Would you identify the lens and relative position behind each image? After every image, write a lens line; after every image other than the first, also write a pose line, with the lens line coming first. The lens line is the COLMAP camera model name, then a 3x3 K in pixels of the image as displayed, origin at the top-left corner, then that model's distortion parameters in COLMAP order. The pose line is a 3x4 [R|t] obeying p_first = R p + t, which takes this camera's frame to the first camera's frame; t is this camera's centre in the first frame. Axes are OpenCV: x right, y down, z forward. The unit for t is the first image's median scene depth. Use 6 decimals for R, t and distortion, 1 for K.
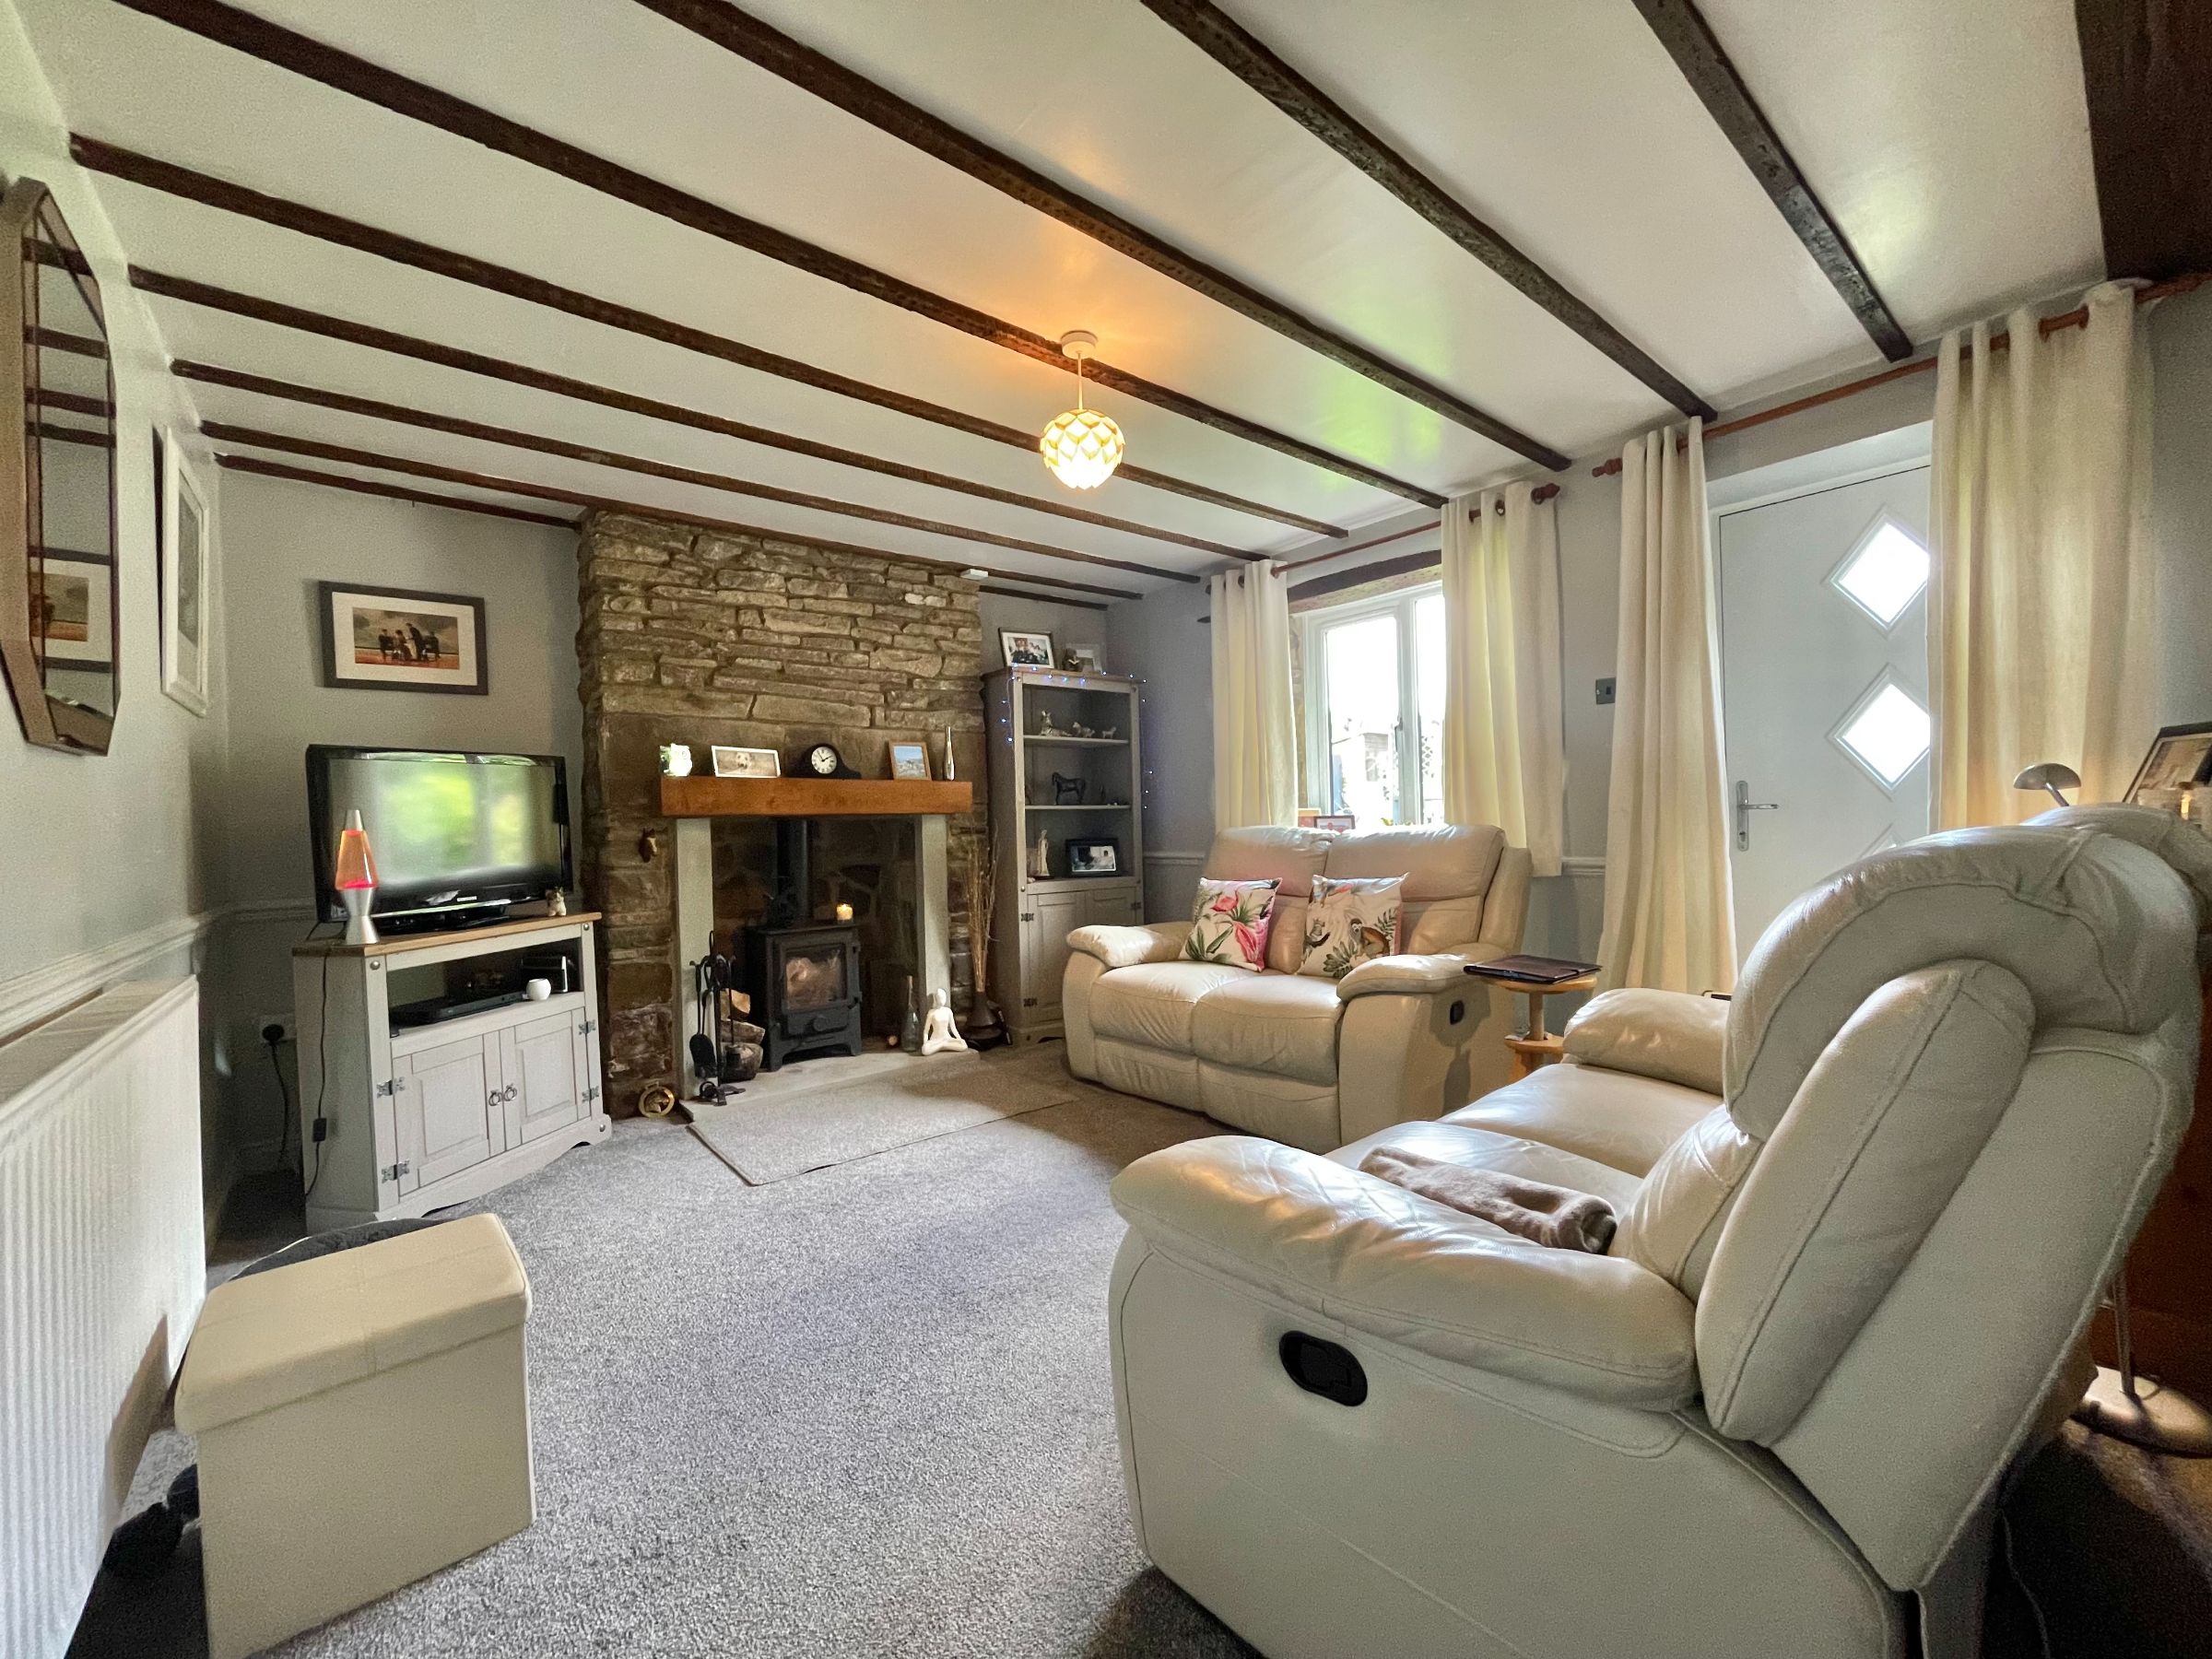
lens RADIAL K [[899.2, 0, 1119.6], [0, 899.2, 825.1], [0, 0, 1]] dist [-0.004140, 0.000314]
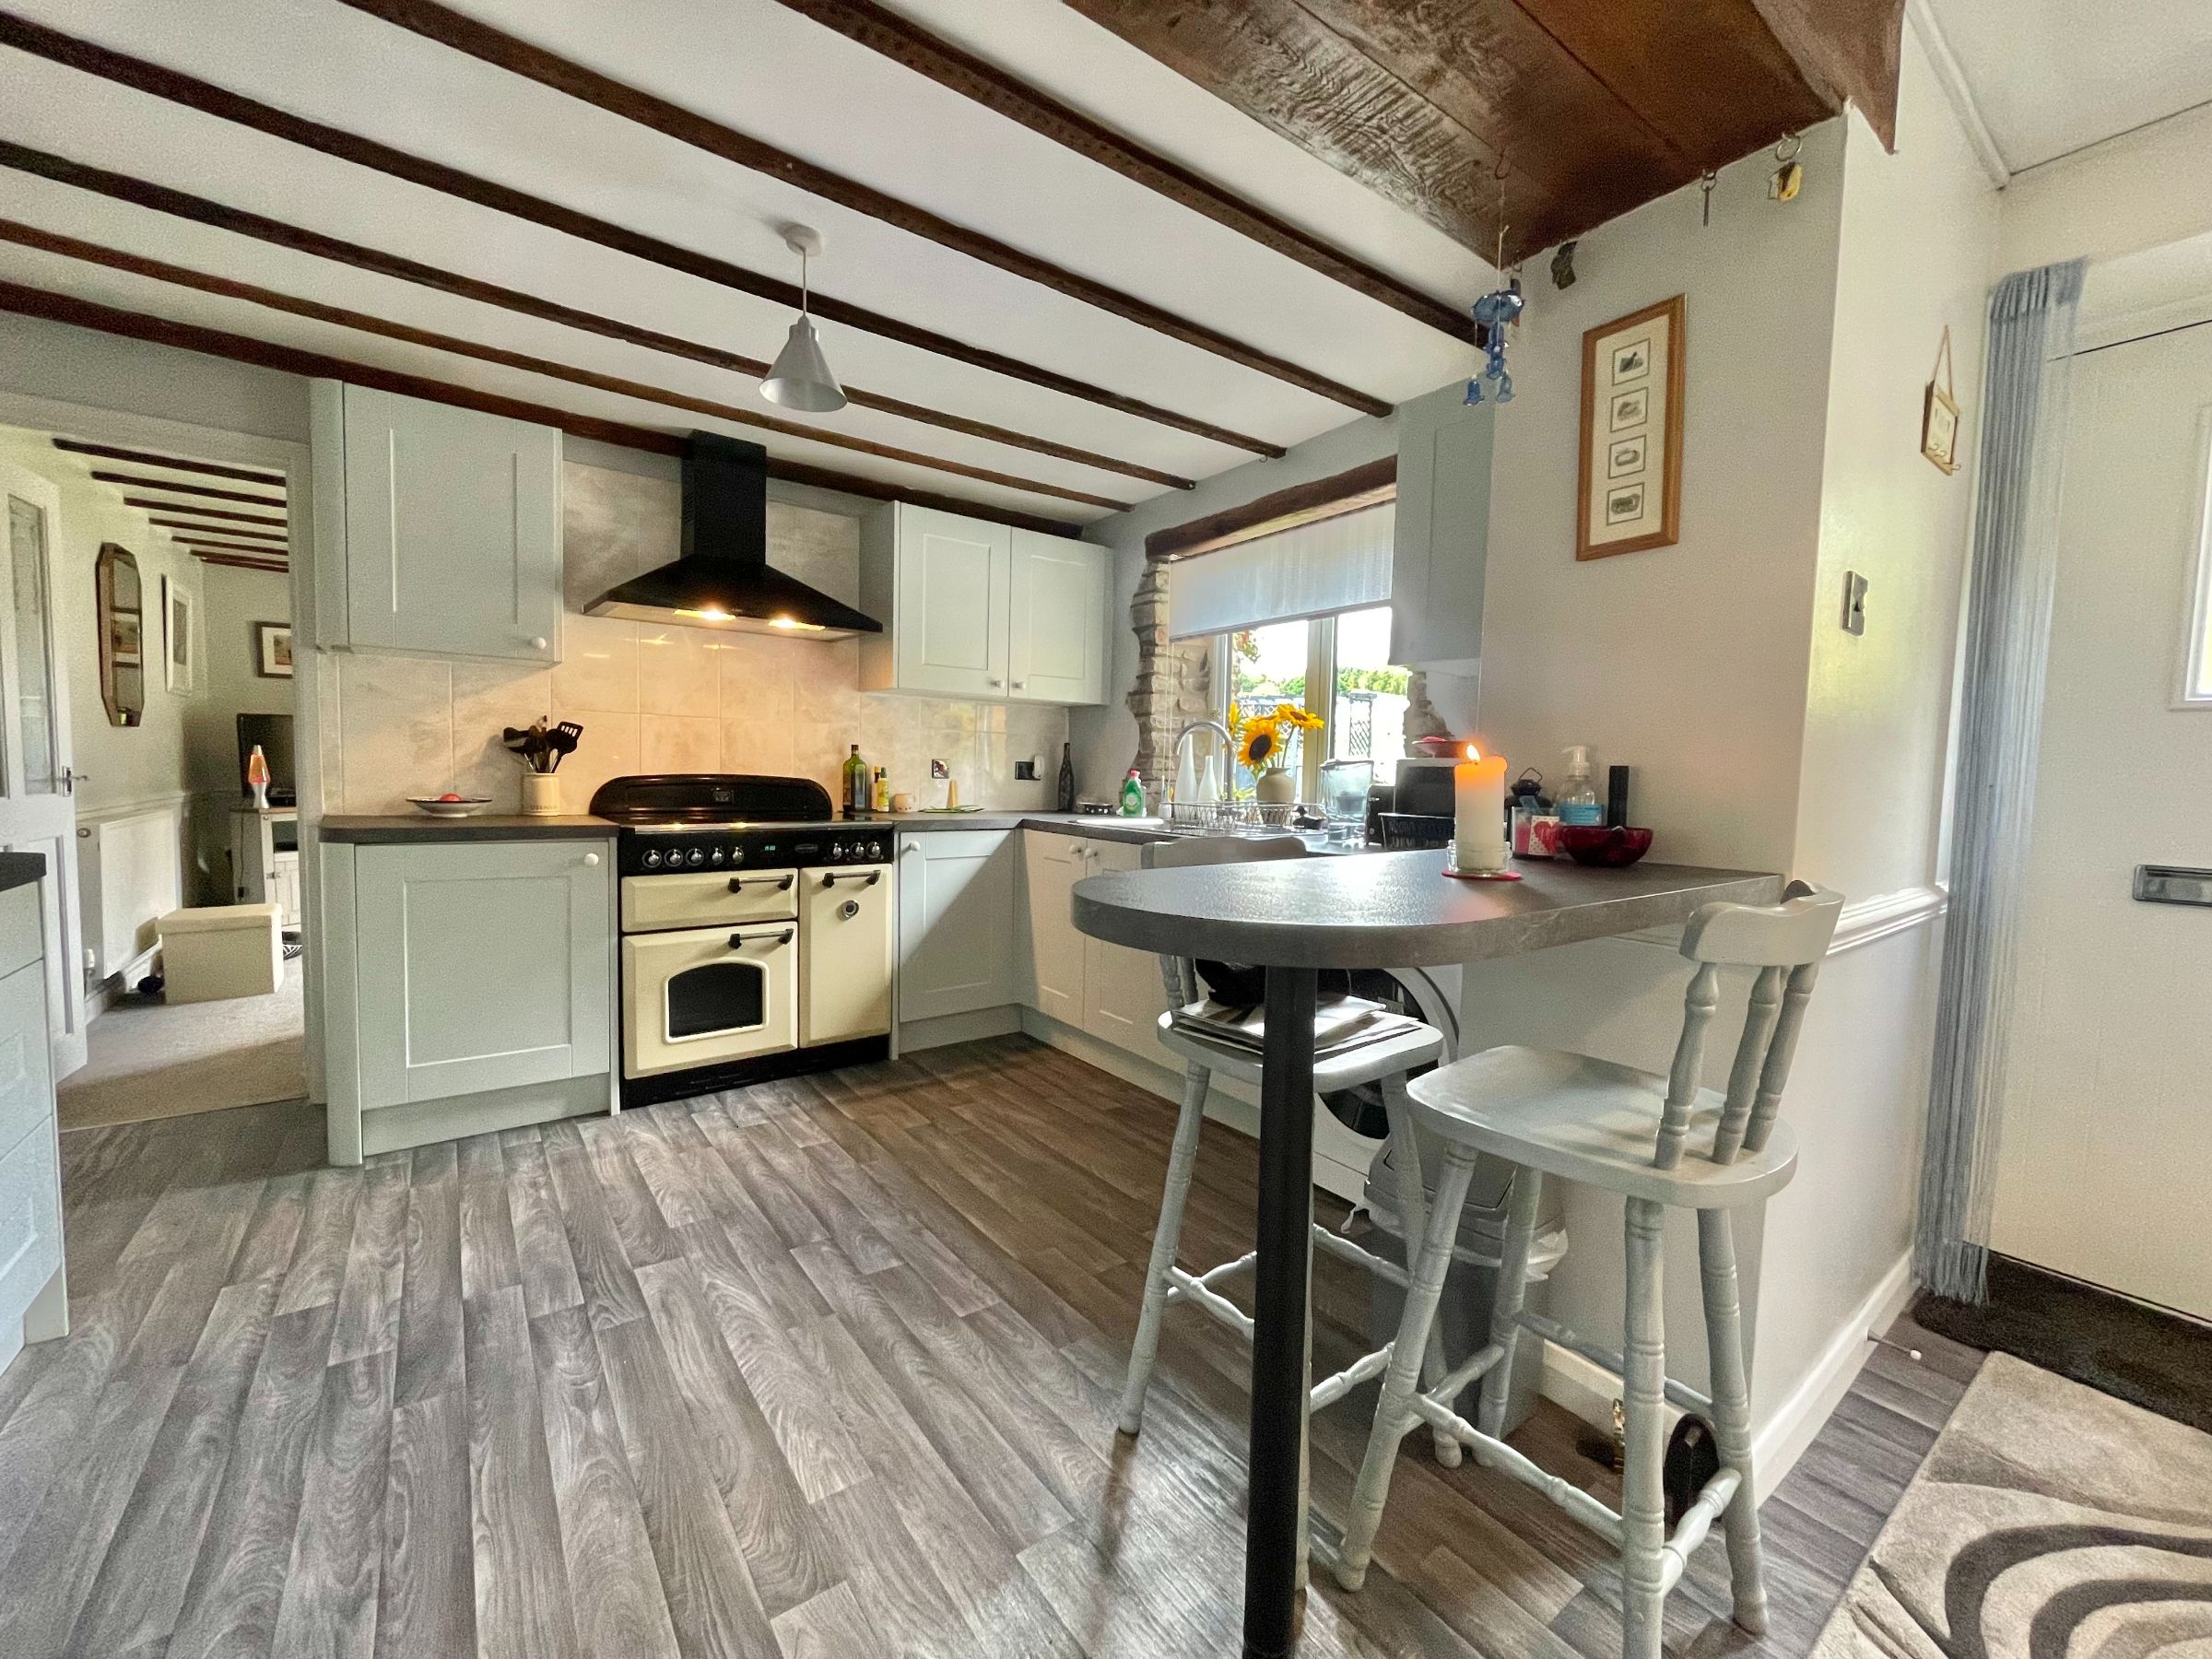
lens RADIAL K [[899.2, 0, 1112.6], [0, 899.2, 819.1], [0, 0, 1]] dist [-0.004140, 0.000314]
pose [[0.997810, 0.050297, -0.042967, 1.267066], [-0.047828, 0.997247, 0.056660, -0.058999], [0.045699, -0.054481, 0.997469, -1.033404]]
